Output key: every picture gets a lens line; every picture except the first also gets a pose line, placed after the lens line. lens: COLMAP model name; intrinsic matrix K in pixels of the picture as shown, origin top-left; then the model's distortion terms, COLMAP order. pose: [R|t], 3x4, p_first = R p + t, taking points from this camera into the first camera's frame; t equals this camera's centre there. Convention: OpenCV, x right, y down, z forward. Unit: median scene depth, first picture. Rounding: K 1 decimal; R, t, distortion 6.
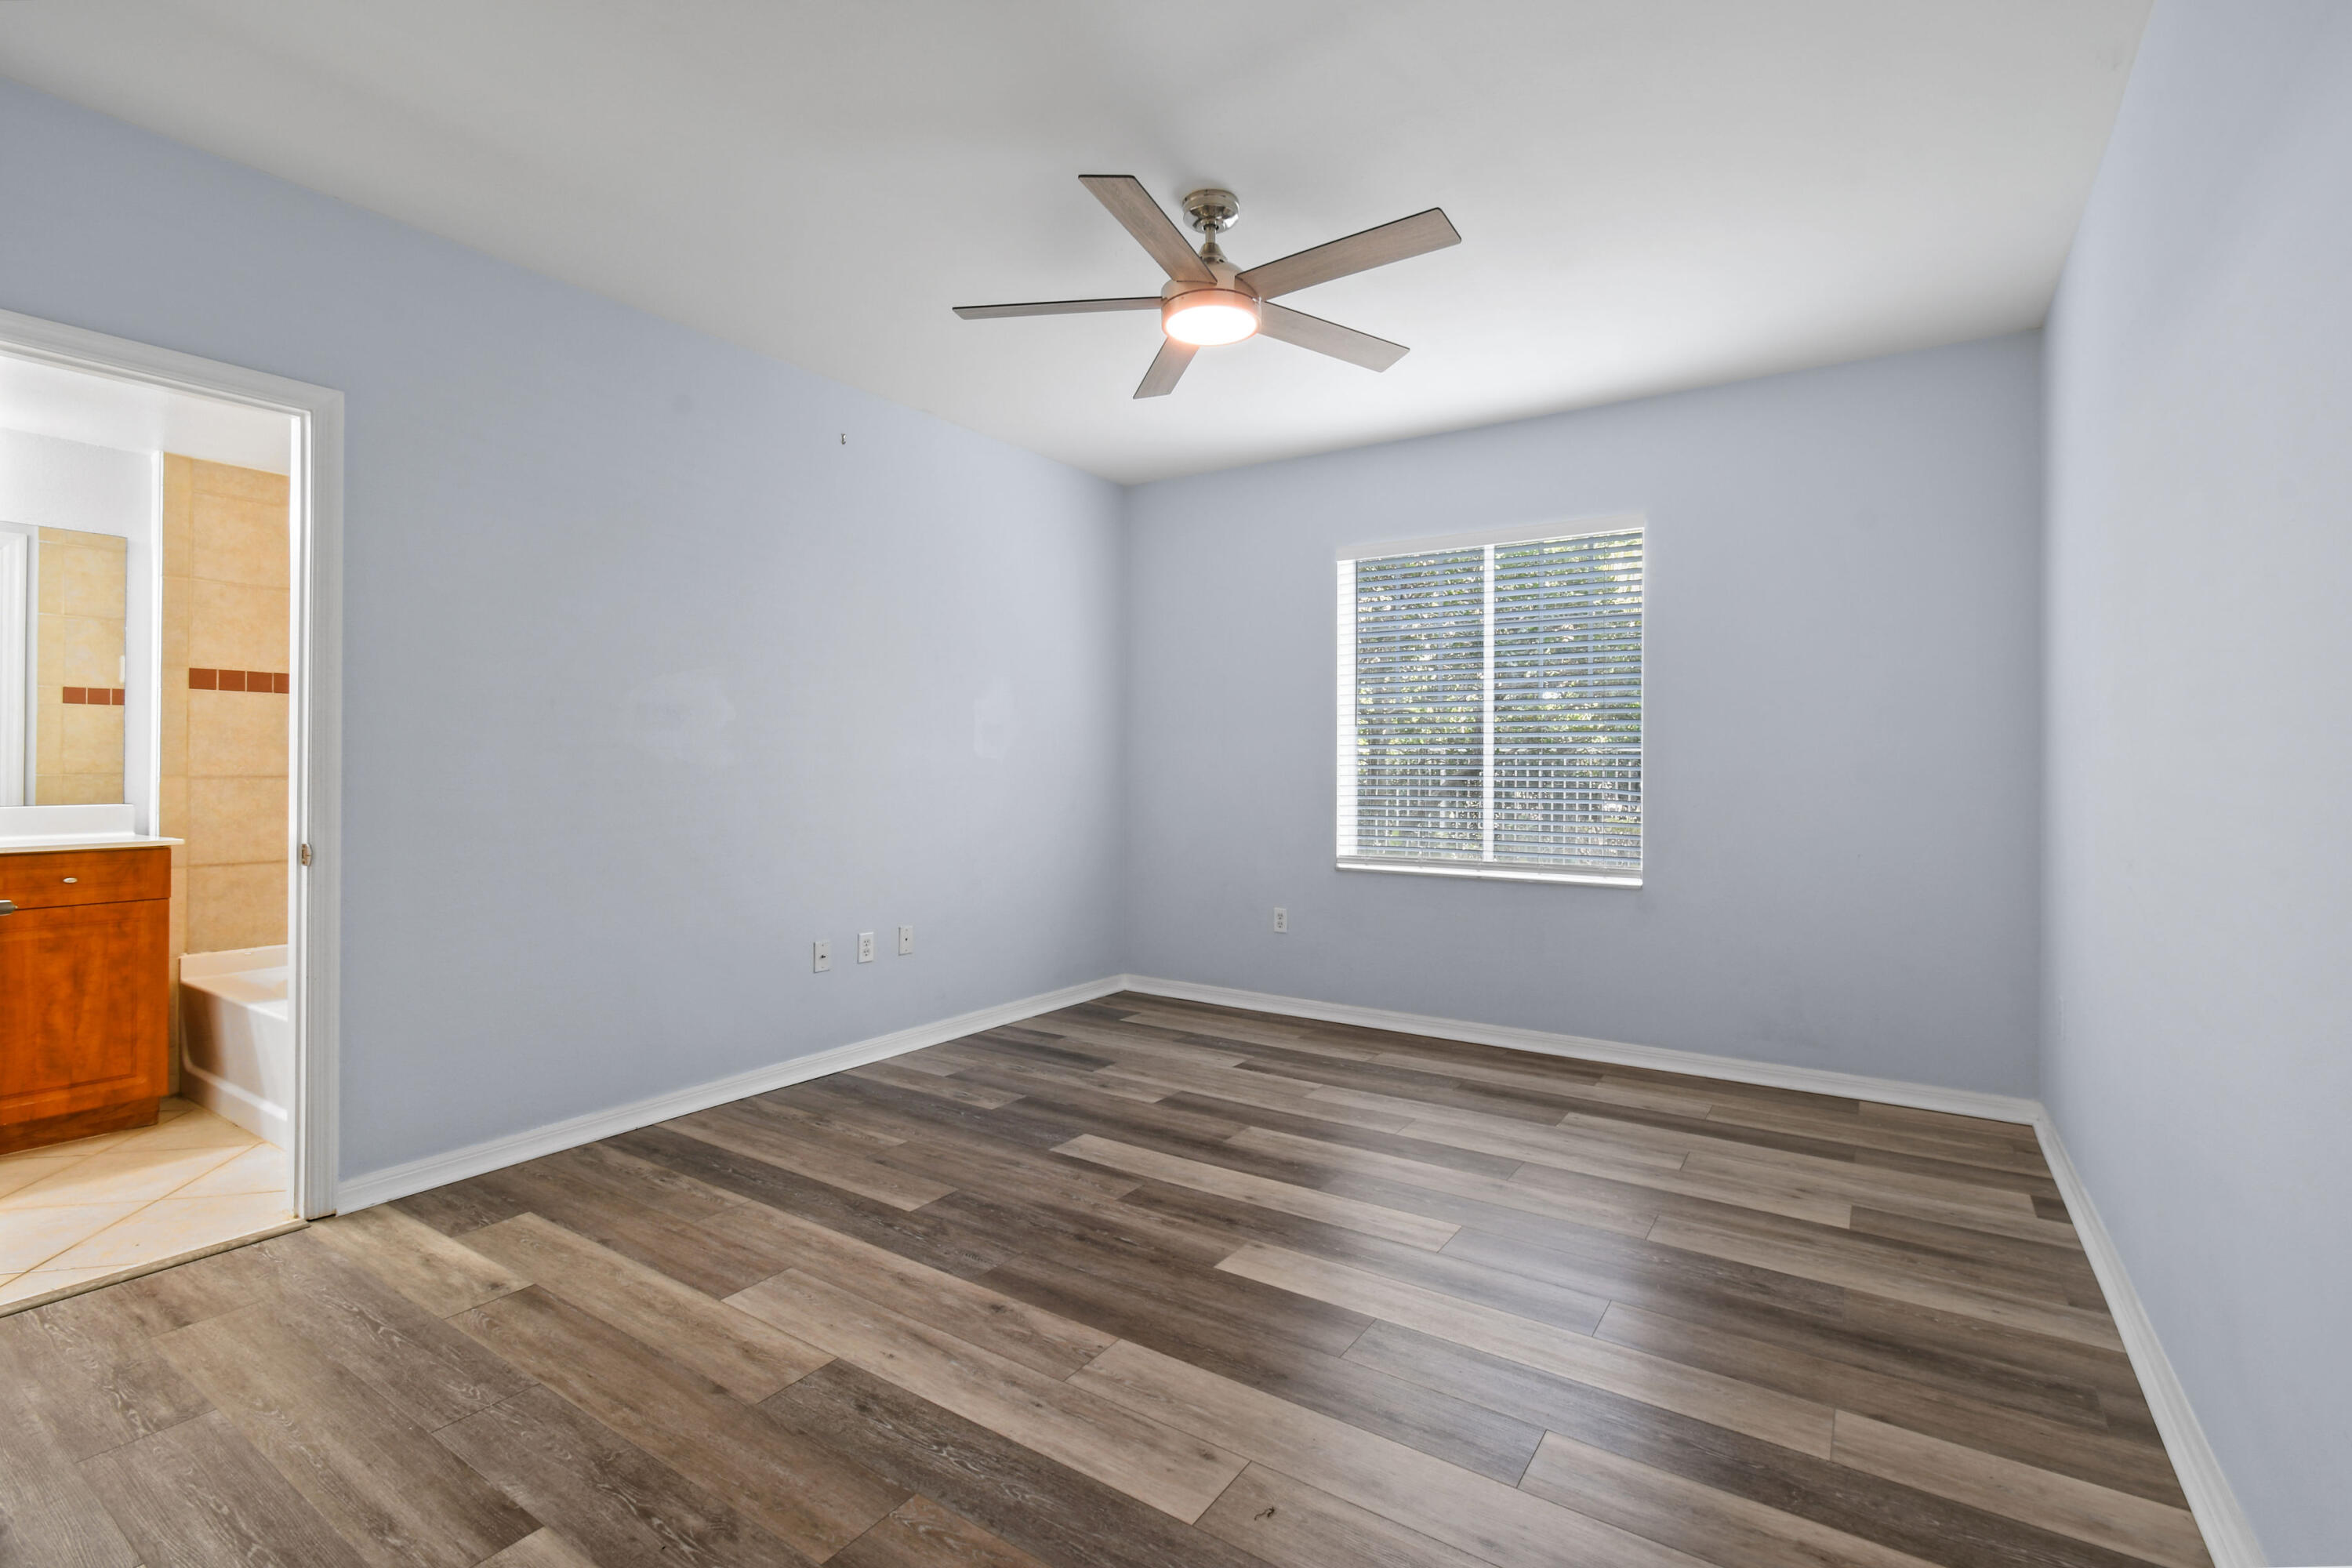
lens RADIAL K [[1086.8, 0, 1185.7], [0, 1086.8, 739.5], [0, 0, 1]] dist [0.002128, -0.000157]
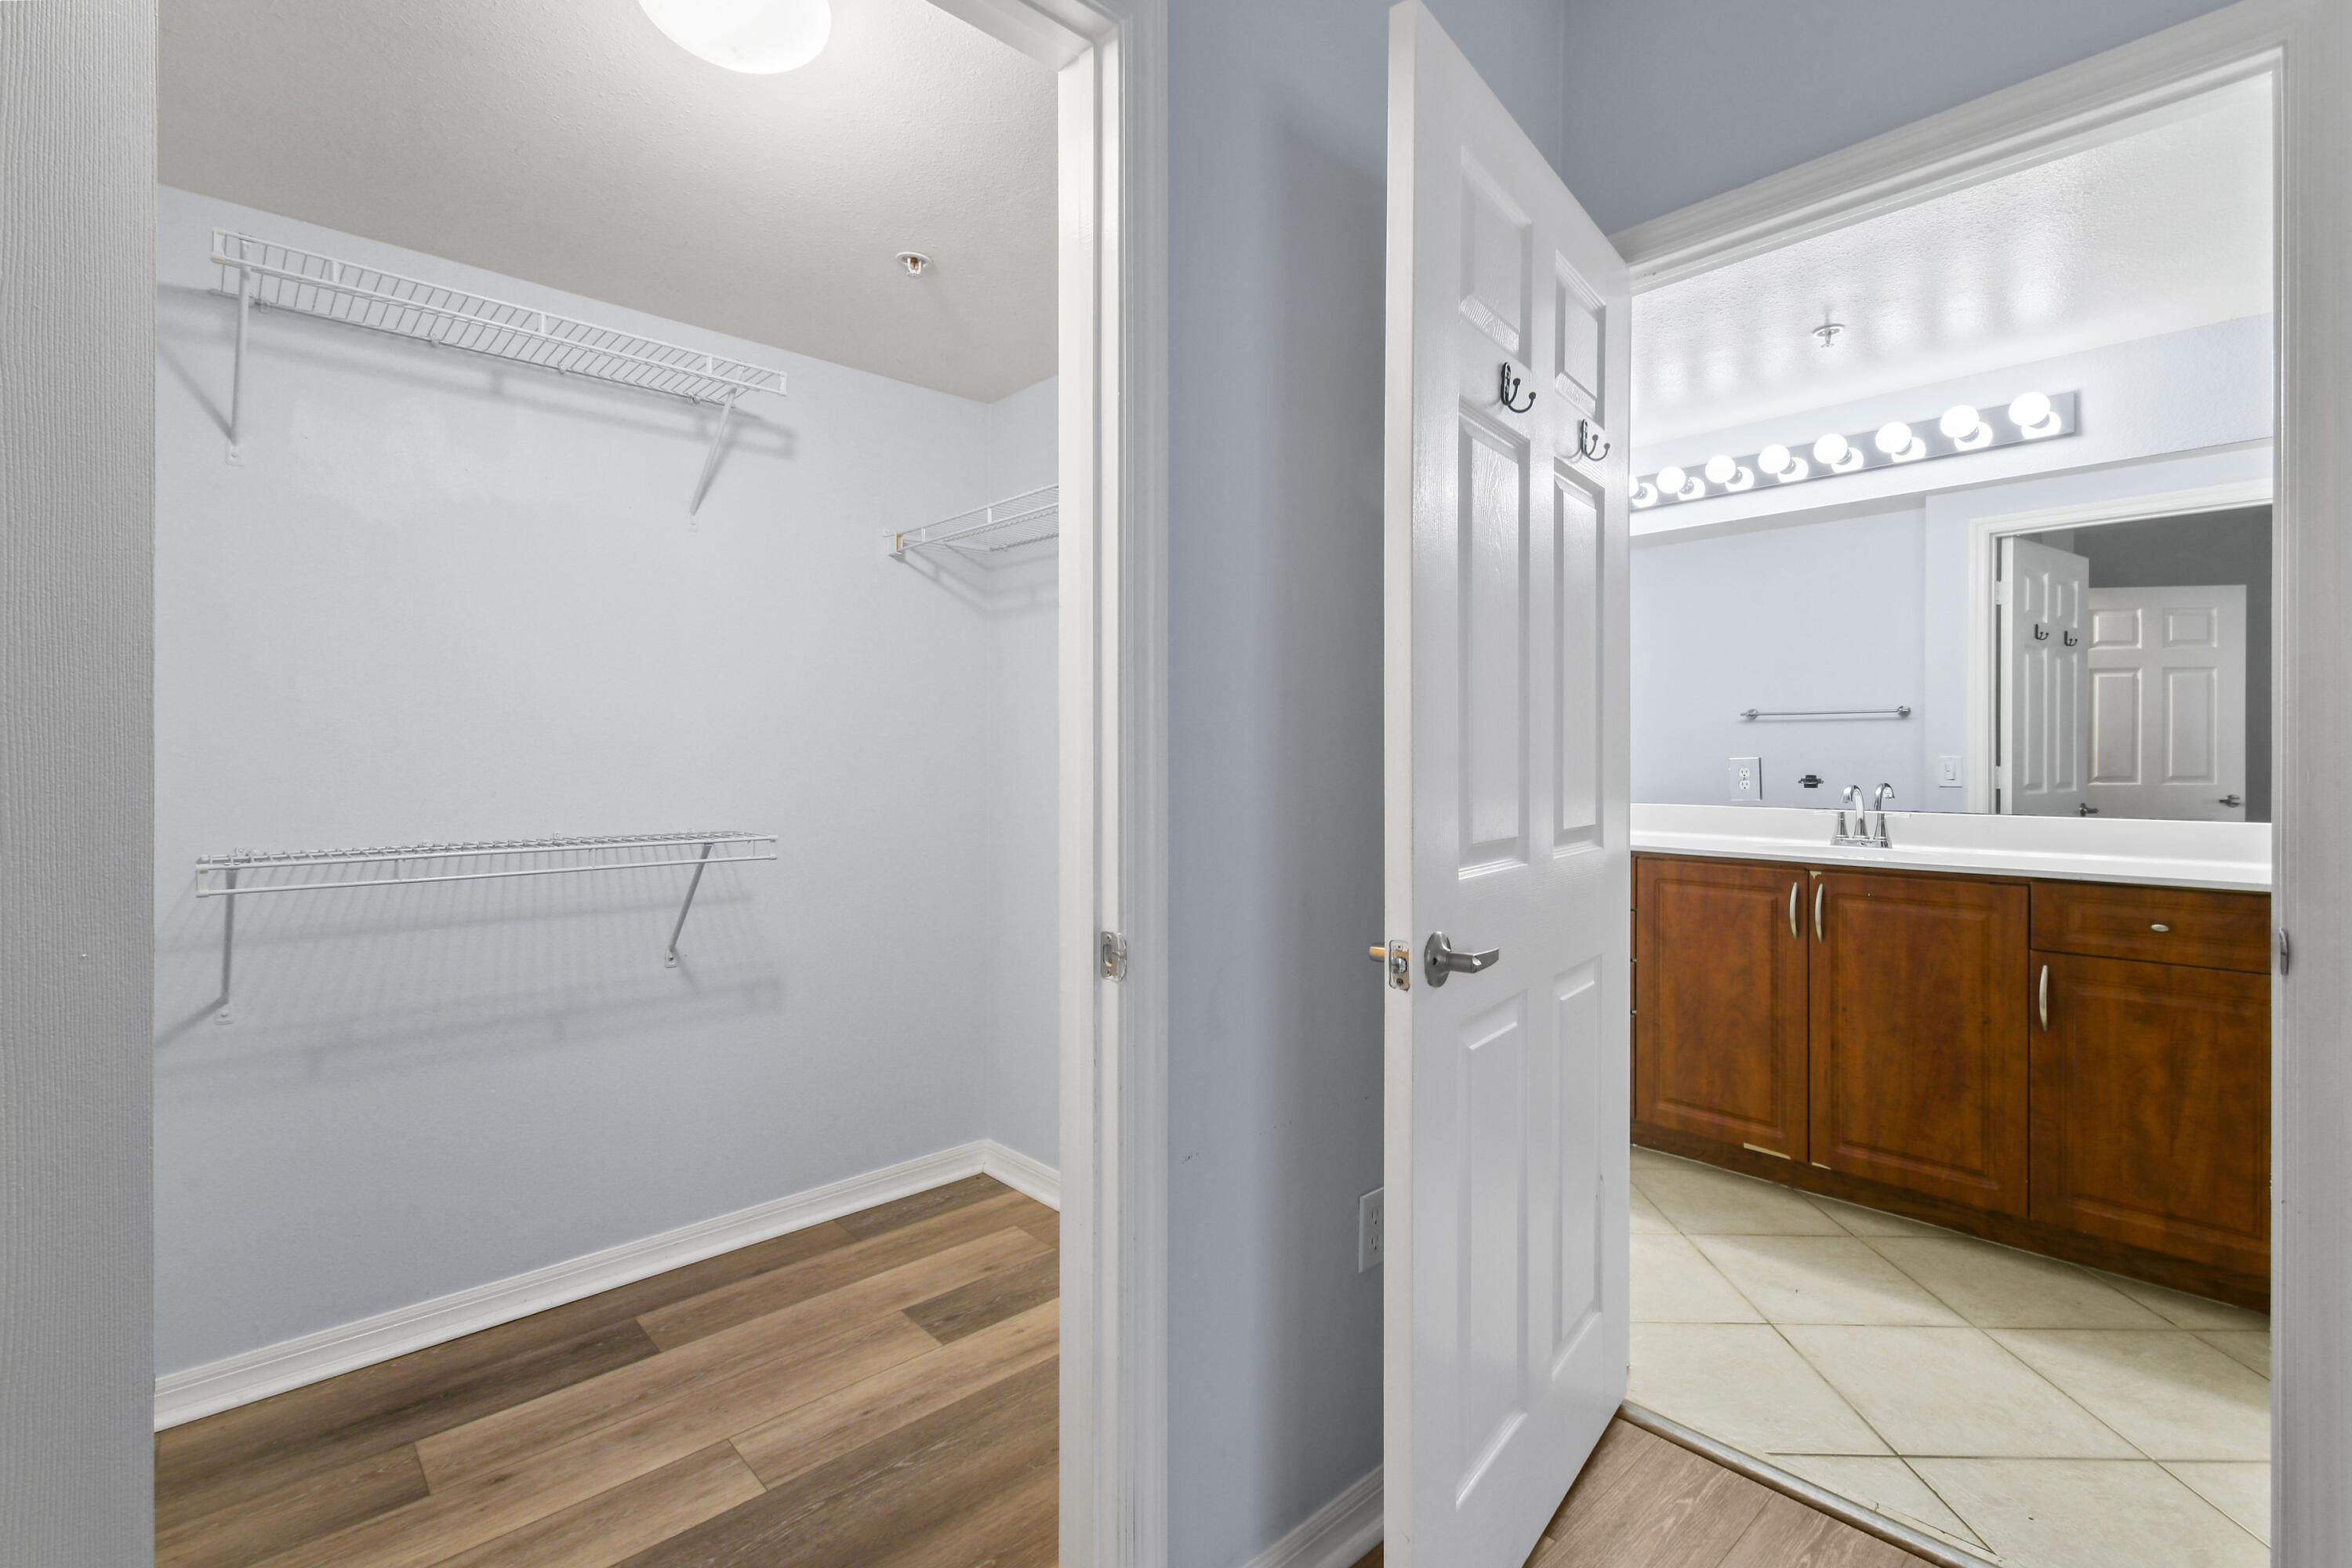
lens RADIAL K [[1050.0, 0, 1177.9], [0, 1050.0, 770.2], [0, 0, 1]] dist [0.001742, -0.006321]
pose [[-0.255709, 0.003325, -0.966748, -0.196560], [0.018490, 0.999828, -0.001452, 0.015351], [0.966577, -0.018247, -0.255727, 0.550128]]
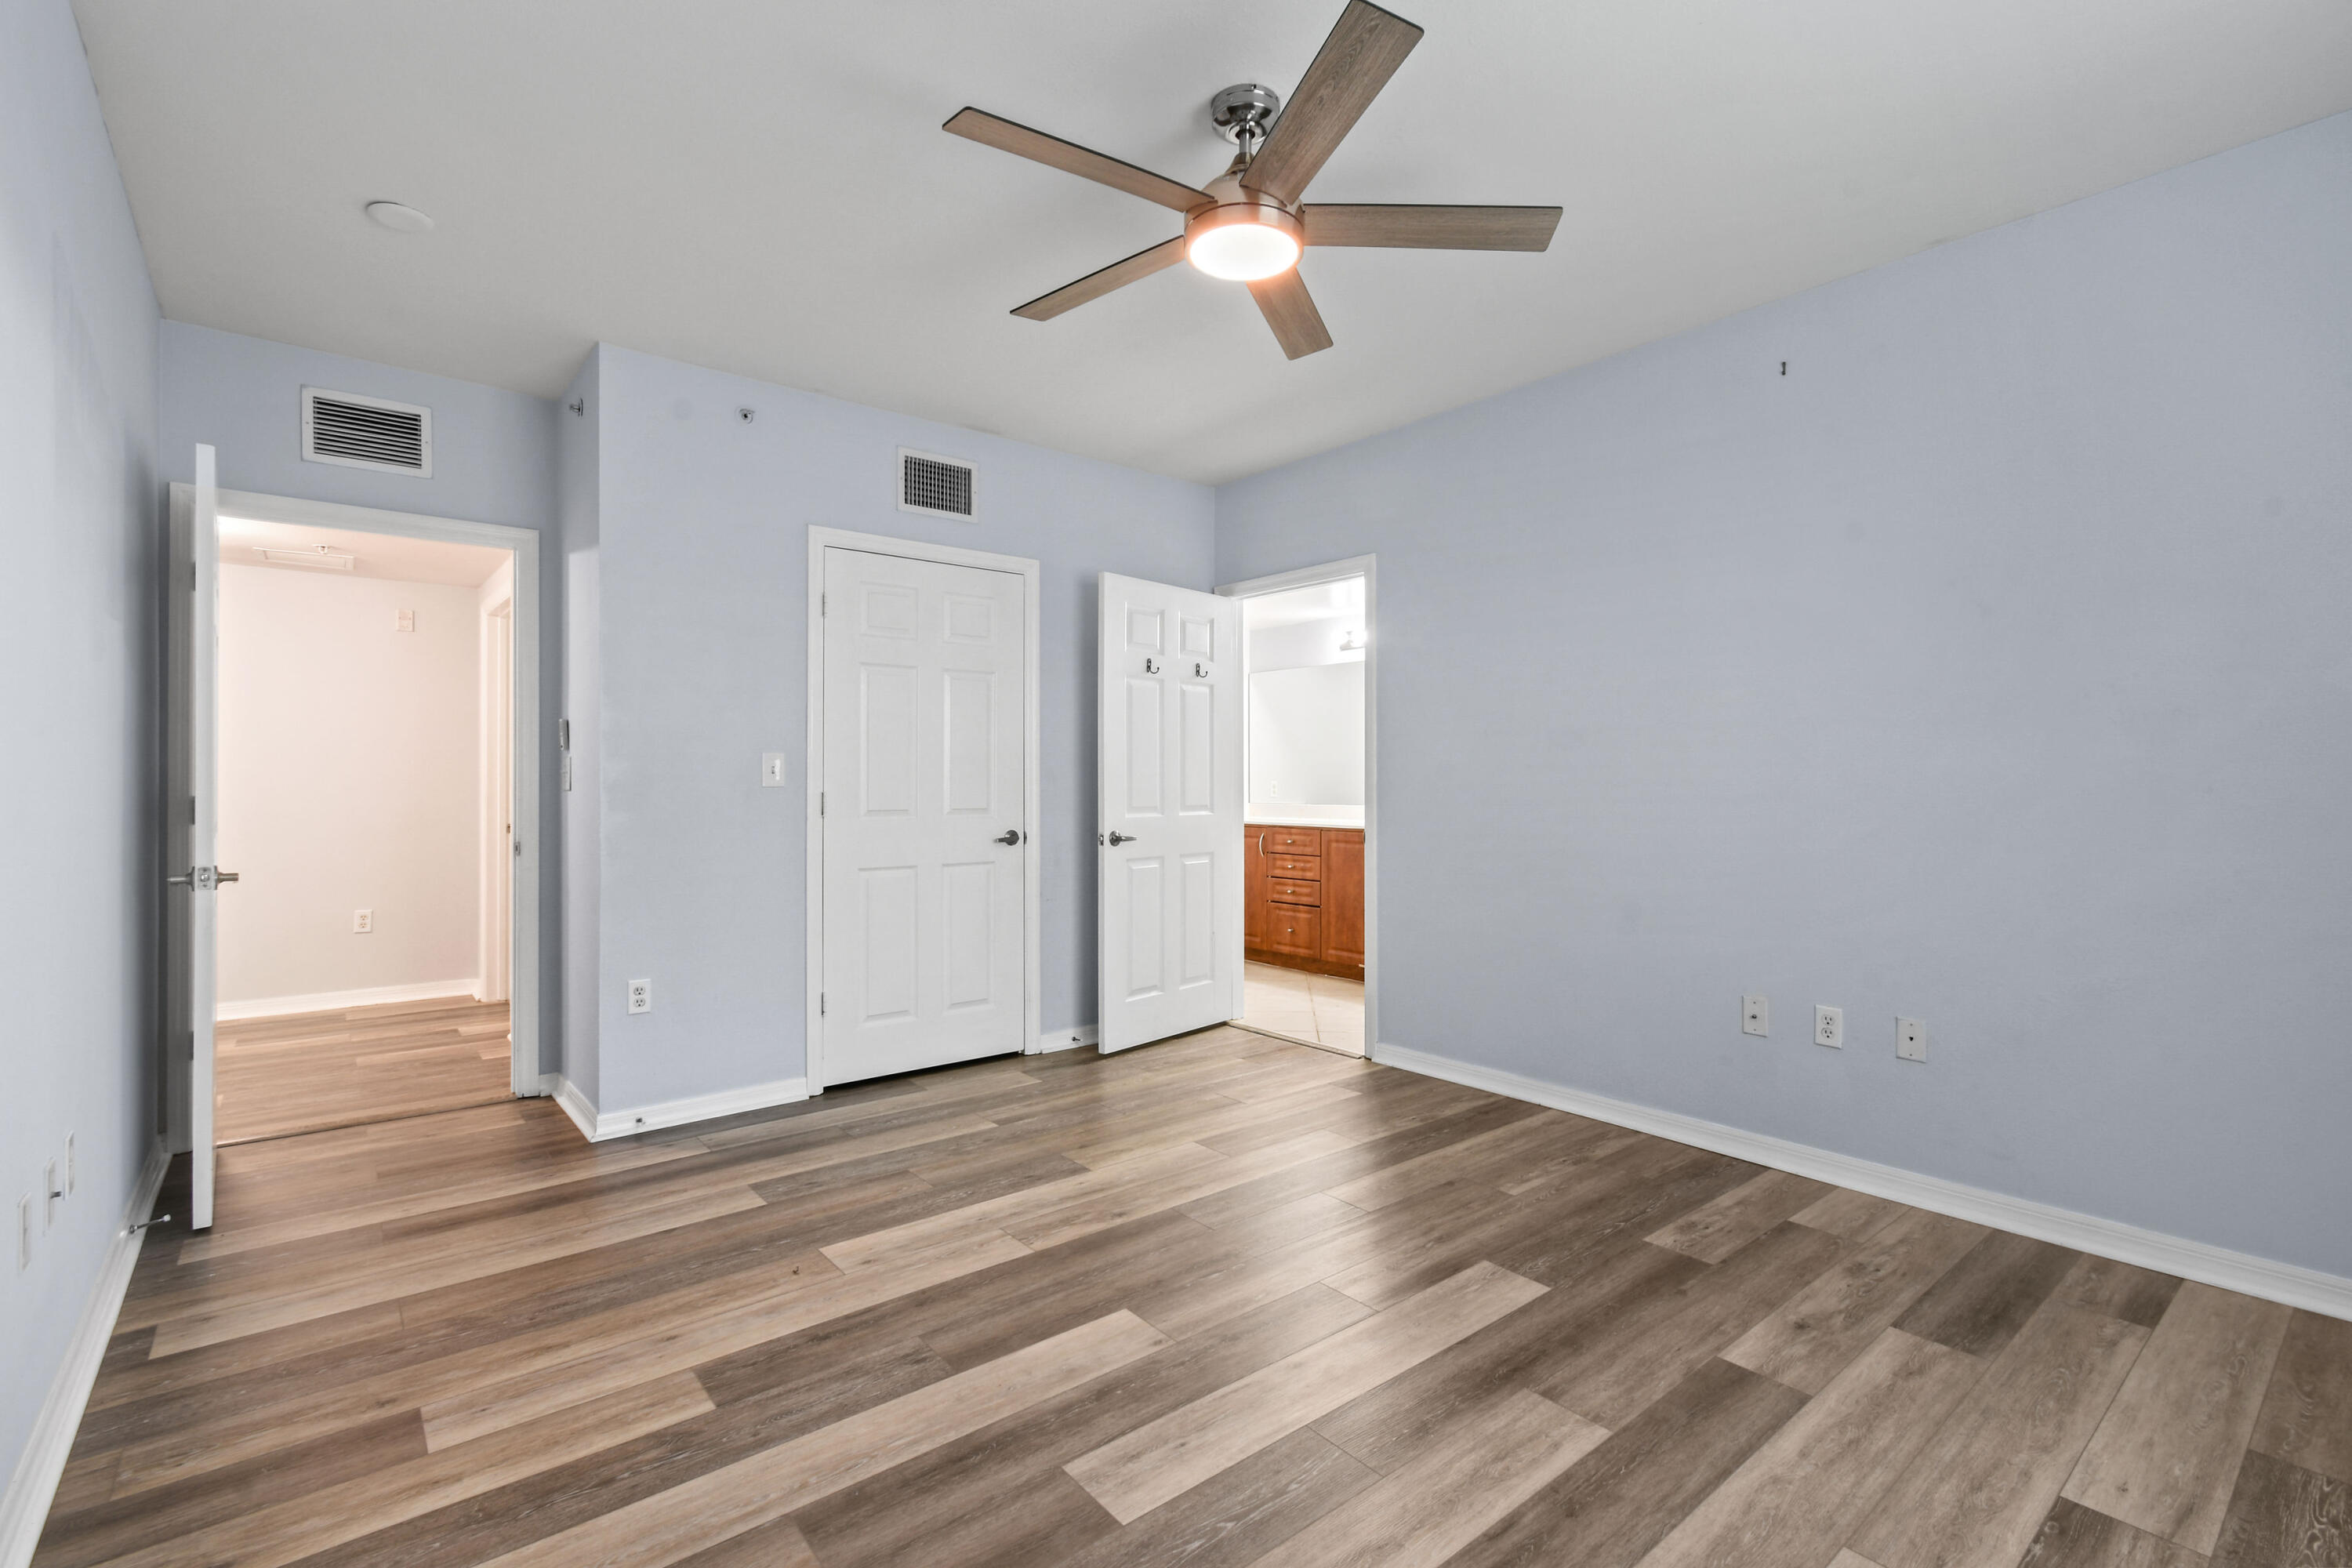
lens RADIAL K [[1050.0, 0, 1177.9], [0, 1050.0, 770.2], [0, 0, 1]] dist [0.001742, -0.006321]
pose [[-0.302078, -0.014770, -0.953169, 0.696910], [0.019225, 0.999582, -0.021582, 0.026648], [0.953089, -0.024844, -0.301668, 1.036300]]
